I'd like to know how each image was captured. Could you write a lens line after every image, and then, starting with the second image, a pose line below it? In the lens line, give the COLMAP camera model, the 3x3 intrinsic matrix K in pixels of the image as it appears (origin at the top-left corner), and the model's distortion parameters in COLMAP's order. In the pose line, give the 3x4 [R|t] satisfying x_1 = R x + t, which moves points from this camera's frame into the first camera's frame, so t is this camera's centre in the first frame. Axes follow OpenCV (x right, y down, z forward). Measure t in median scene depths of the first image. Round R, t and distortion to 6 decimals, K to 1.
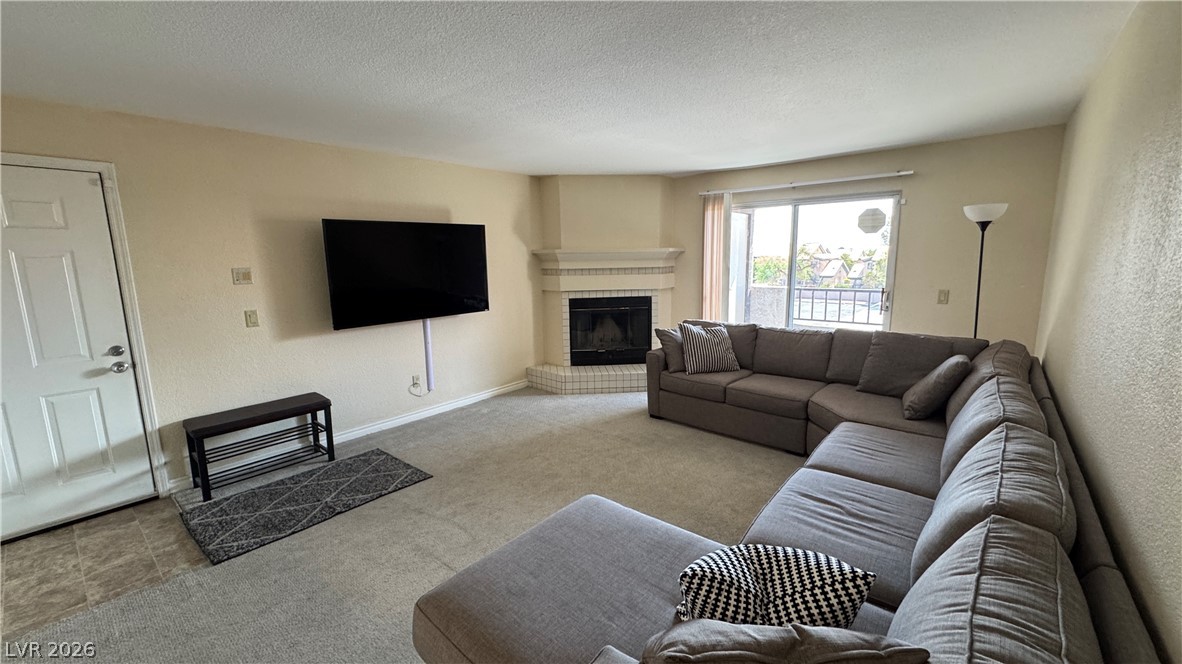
lens RADIAL K [[470.2, 0, 589.7], [0, 470.2, 330.9], [0, 0, 1]] dist [-0.005612, 0.001444]
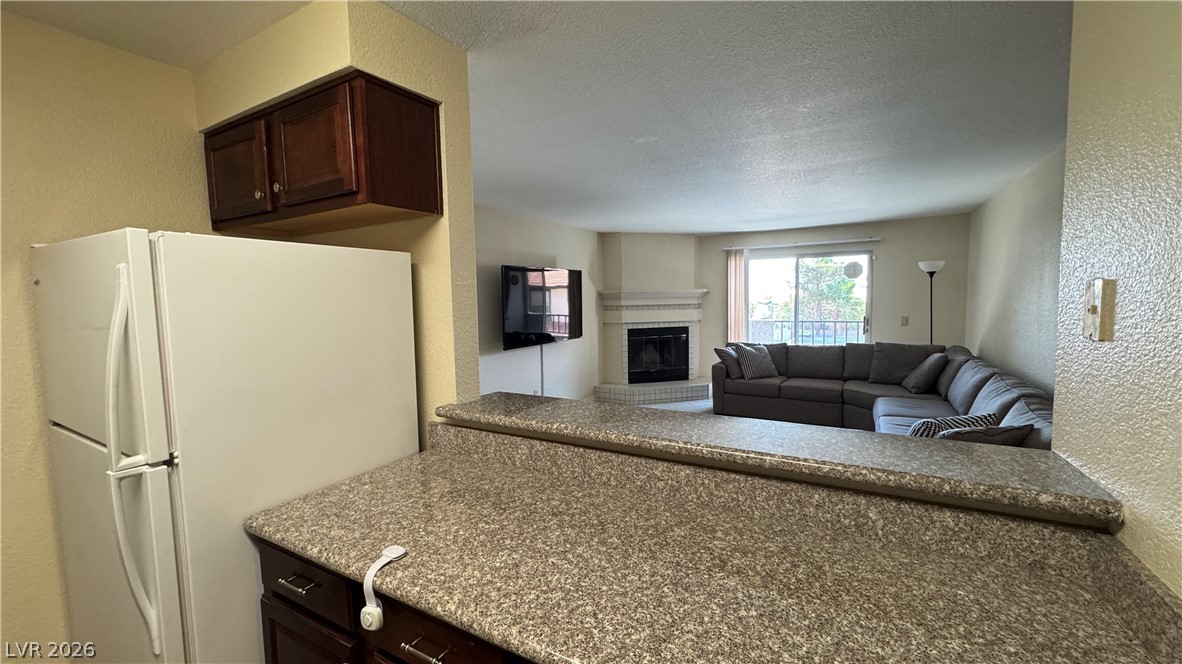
lens RADIAL K [[470.2, 0, 591.6], [0, 470.2, 332.5], [0, 0, 1]] dist [-0.005612, 0.001444]
pose [[0.983178, -0.014581, 0.182066, -0.443658], [0.030702, 0.995818, -0.086044, 0.054972], [-0.180051, 0.090186, 0.979514, -0.246171]]
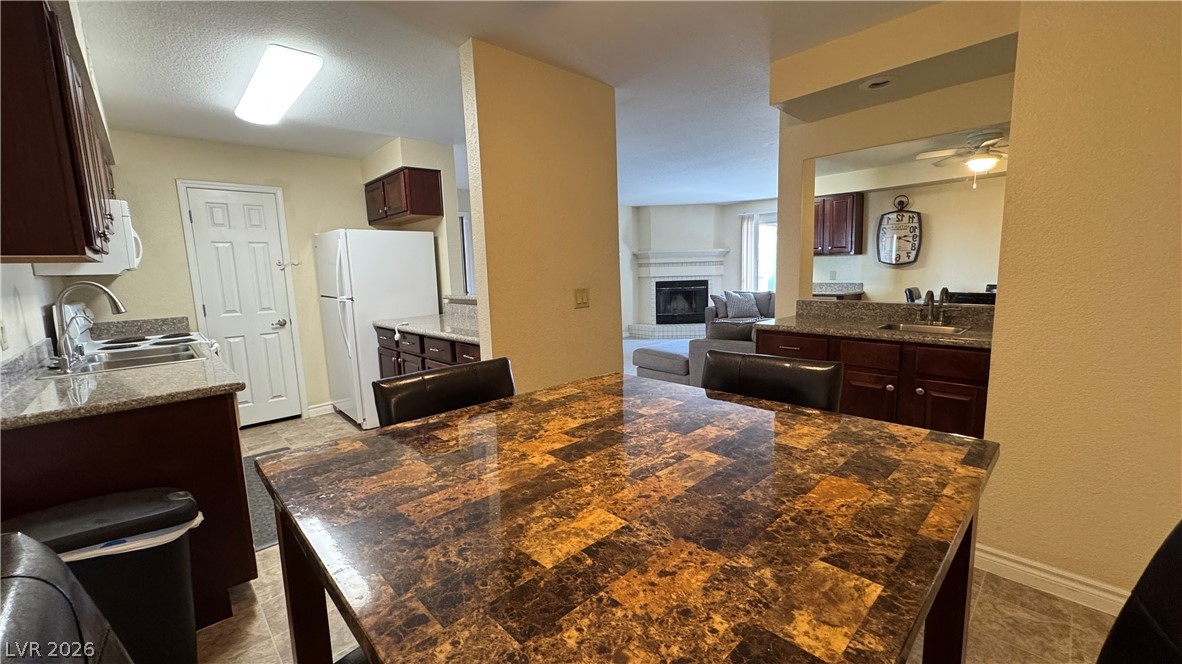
lens RADIAL K [[470.2, 0, 591.0], [0, 470.2, 331.5], [0, 0, 1]] dist [-0.005612, 0.001444]
pose [[0.993340, 0.003301, -0.115175, -0.094374], [-0.006154, 0.999683, -0.024426, 0.173280], [0.115058, 0.024972, 0.993045, -0.743859]]
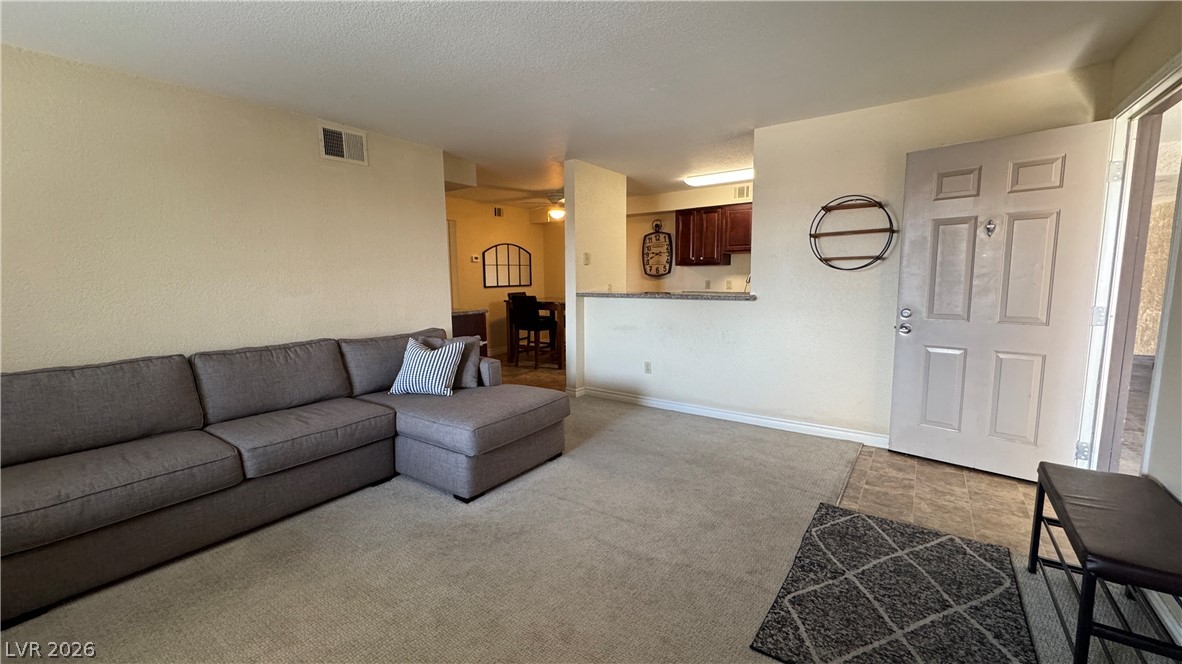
lens RADIAL K [[470.2, 0, 594.9], [0, 470.2, 331.5], [0, 0, 1]] dist [-0.005612, 0.001444]
pose [[-0.995987, 0.041032, -0.079532, -0.107714], [0.017231, 0.959994, 0.279489, -0.108787], [0.087818, 0.276998, -0.956849, 1.013240]]
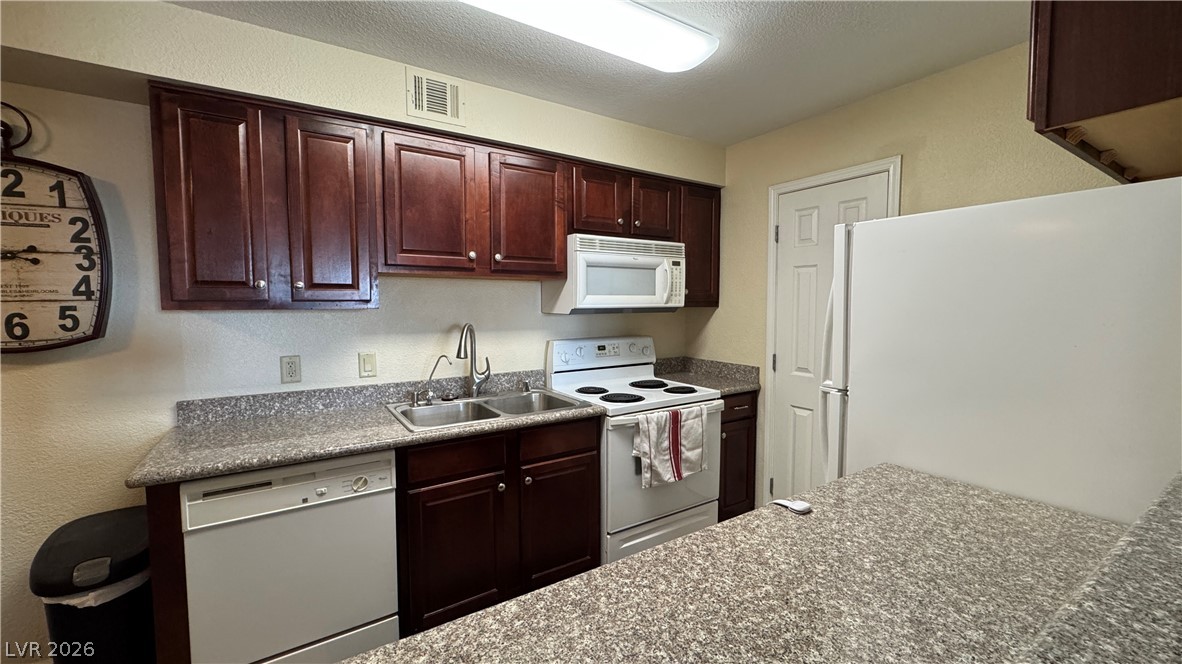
lens RADIAL K [[470.2, 0, 591.8], [0, 470.2, 331.5], [0, 0, 1]] dist [-0.005612, 0.001444]
pose [[-0.286934, 0.078998, -0.954688, -0.237836], [-0.146835, 0.981190, 0.125322, 0.035522], [0.946630, 0.176141, -0.269937, -0.040877]]
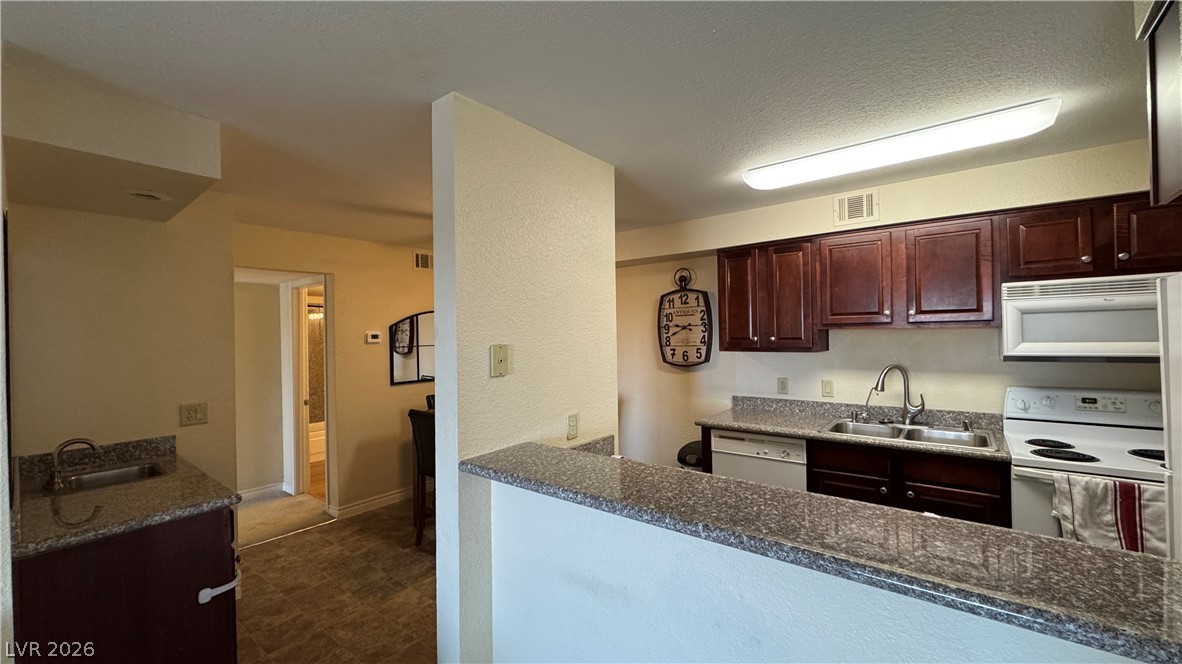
lens RADIAL K [[470.2, 0, 592.4], [0, 470.2, 330.9], [0, 0, 1]] dist [-0.005612, 0.001444]
pose [[-0.998736, 0.037973, -0.032934, -0.249909], [0.032413, 0.987312, 0.155448, -0.051656], [0.038419, 0.154184, -0.987295, 0.317670]]
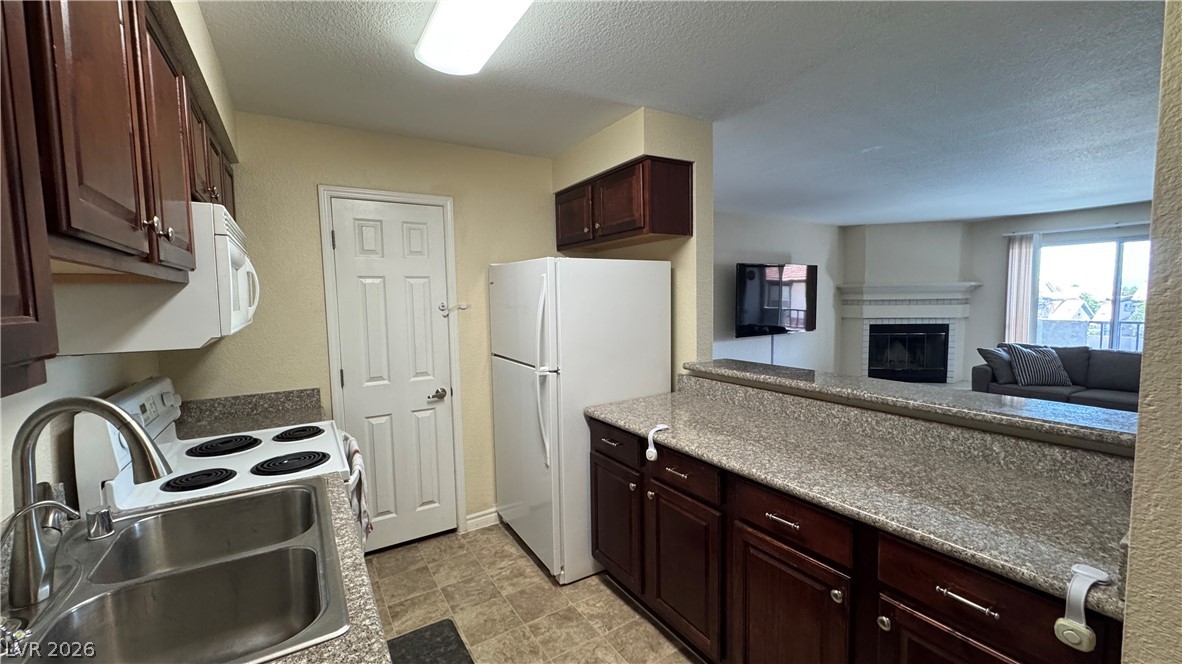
lens RADIAL K [[470.2, 0, 590.8], [0, 470.2, 331.6], [0, 0, 1]] dist [-0.005612, 0.001444]
pose [[0.951510, 0.024321, -0.306655, -0.431024], [-0.048977, 0.996131, -0.072966, 0.088194], [0.303694, 0.084447, 0.949020, -0.432384]]
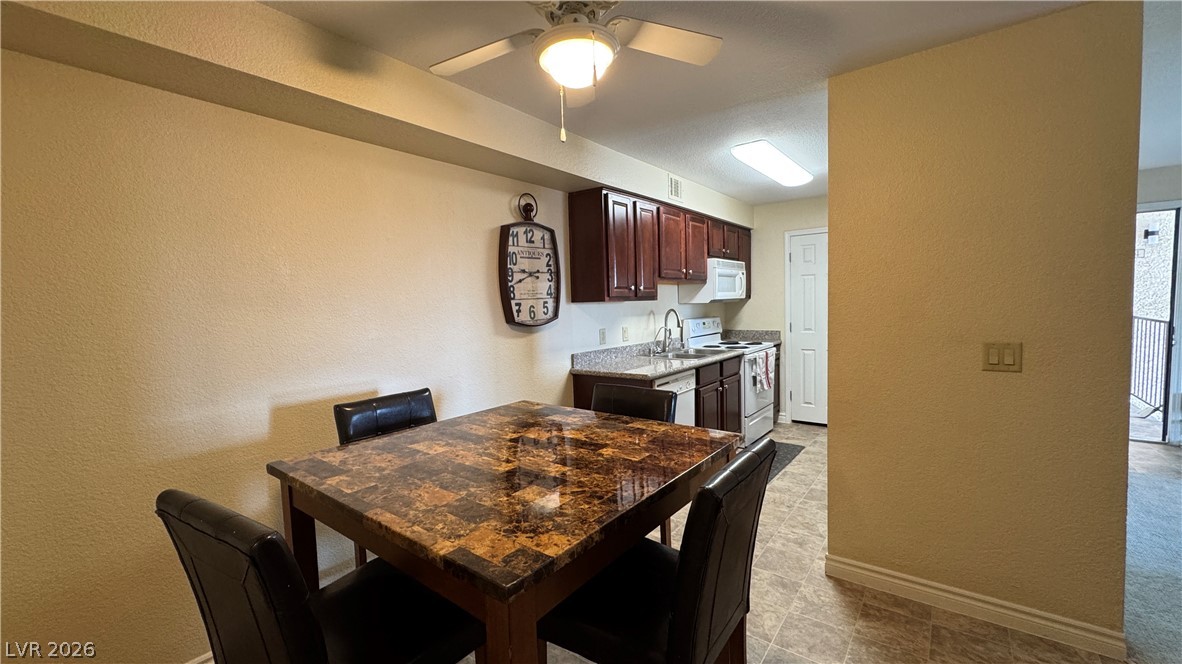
lens RADIAL K [[470.2, 0, 590.3], [0, 470.2, 331.6], [0, 0, 1]] dist [-0.005612, 0.001444]
pose [[0.033821, 0.080068, -0.996215, 0.224768], [-0.132698, 0.988320, 0.074928, 0.107855], [0.990579, 0.129662, 0.044051, -0.504707]]
